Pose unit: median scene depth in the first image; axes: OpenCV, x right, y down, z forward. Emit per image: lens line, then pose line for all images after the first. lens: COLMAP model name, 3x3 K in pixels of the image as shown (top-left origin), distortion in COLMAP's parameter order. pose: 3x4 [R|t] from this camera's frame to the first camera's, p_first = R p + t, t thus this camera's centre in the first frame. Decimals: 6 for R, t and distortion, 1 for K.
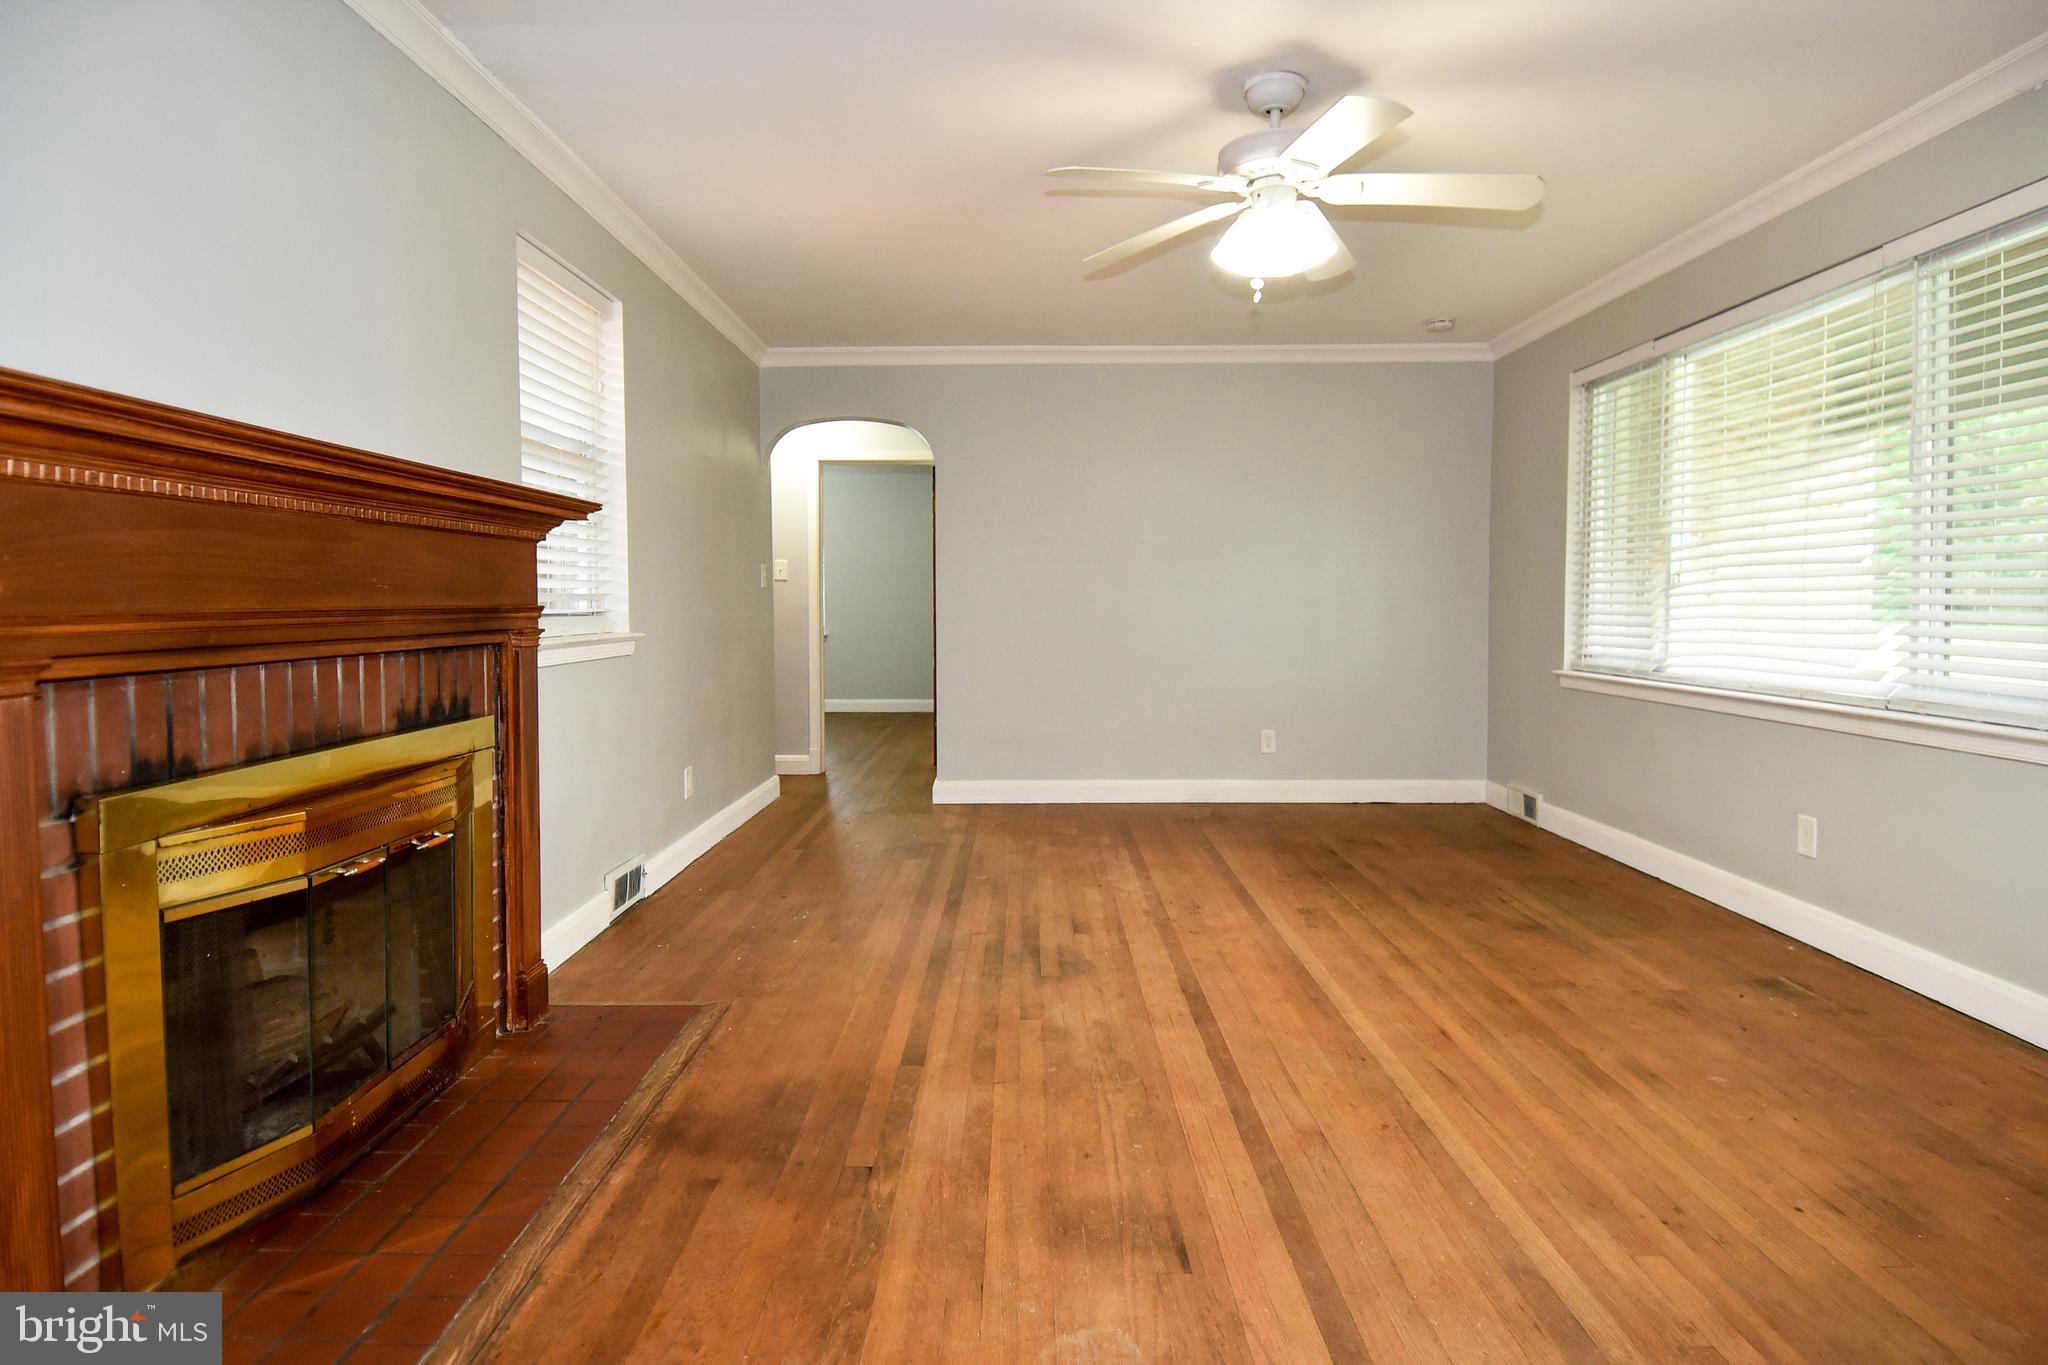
lens RADIAL K [[1125.8, 0, 996.4], [0, 1125.8, 632.3], [0, 0, 1]] dist [0.051619, -0.040184]
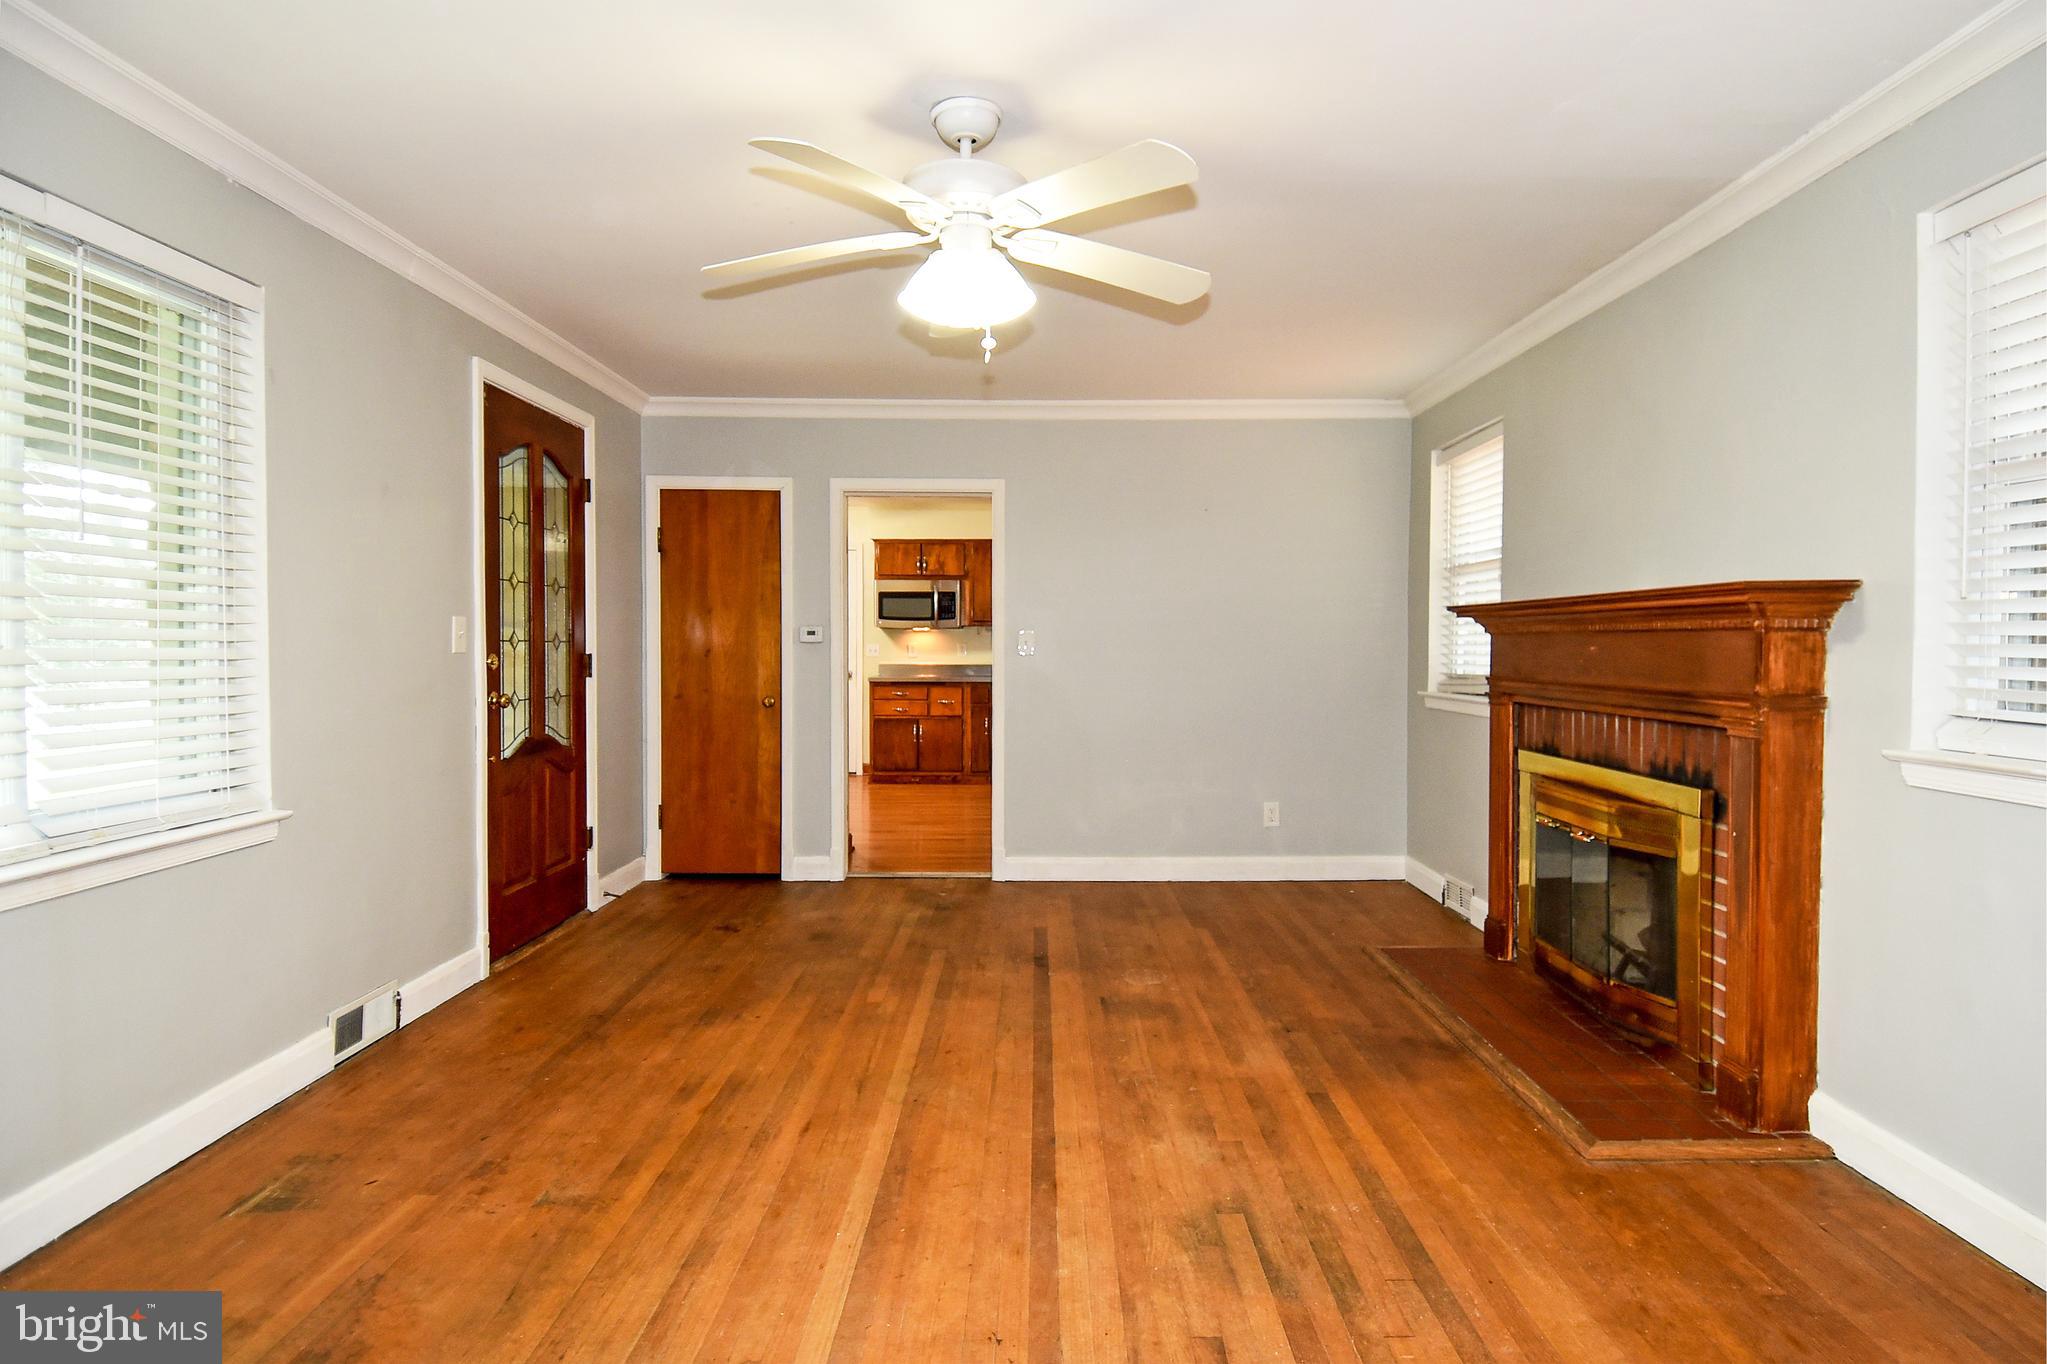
lens RADIAL K [[1110.7, 0, 1045.8], [0, 1110.7, 652.4], [0, 0, 1]] dist [0.067015, -0.068037]
pose [[-0.999532, -0.000851, -0.030587, 0.208966], [-0.001940, 0.999365, 0.035573, -0.090503], [0.030537, 0.035616, -0.998899, 1.891485]]
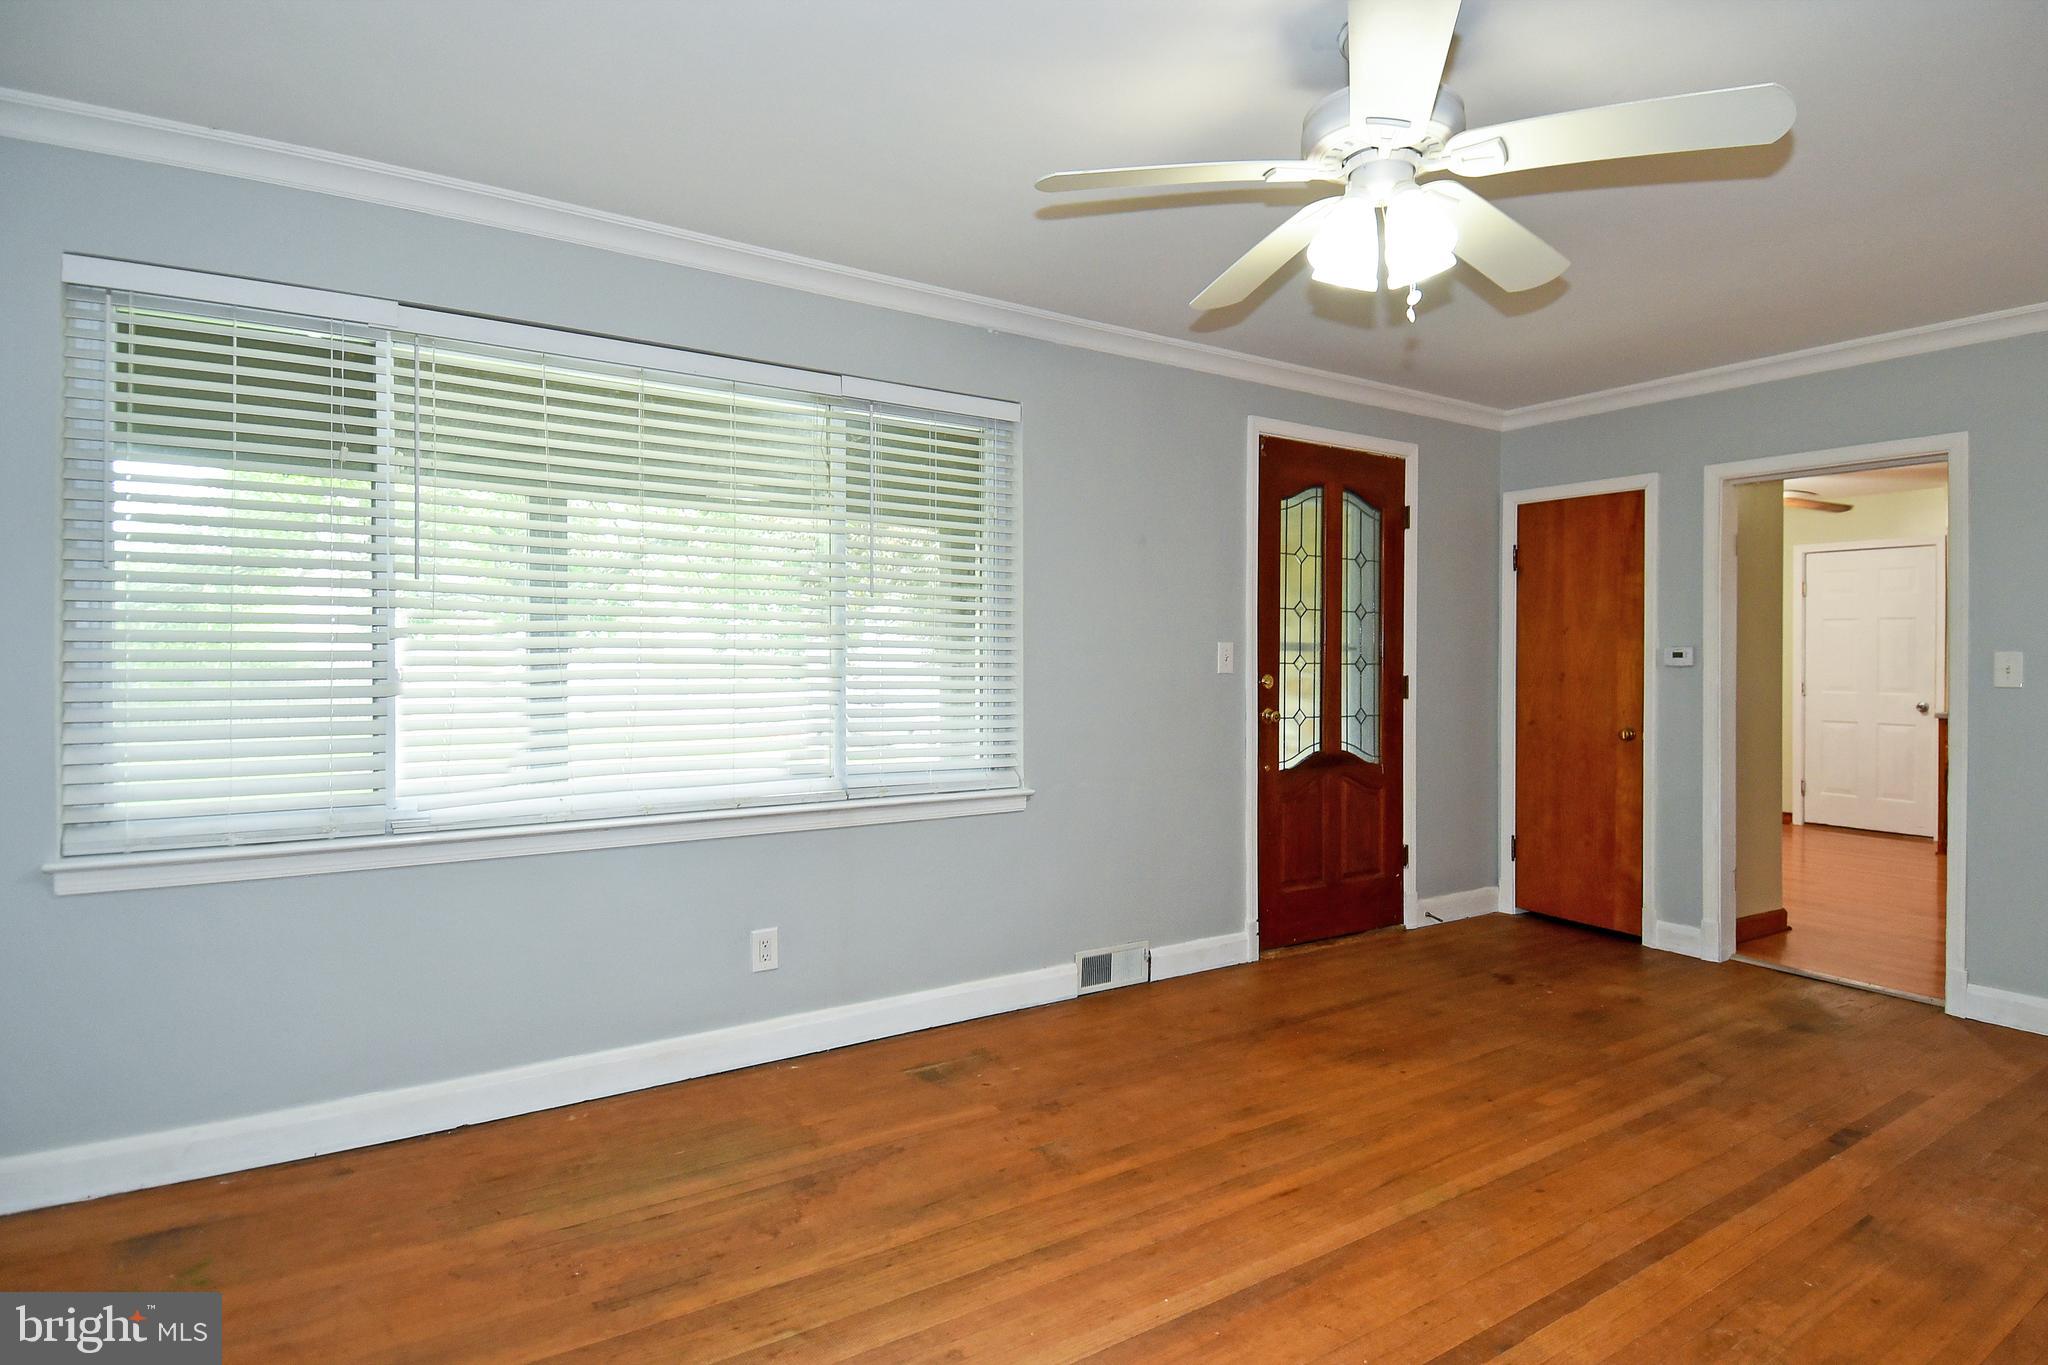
lens RADIAL K [[1072.8, 0, 1064.7], [0, 1072.8, 657.7], [0, 0, 1]] dist [0.055296, -0.057520]
pose [[-0.577777, -0.004888, 0.816180, -0.205214], [0.016187, 0.999717, 0.017446, -0.092764], [-0.816034, 0.023292, -0.577534, 1.580055]]
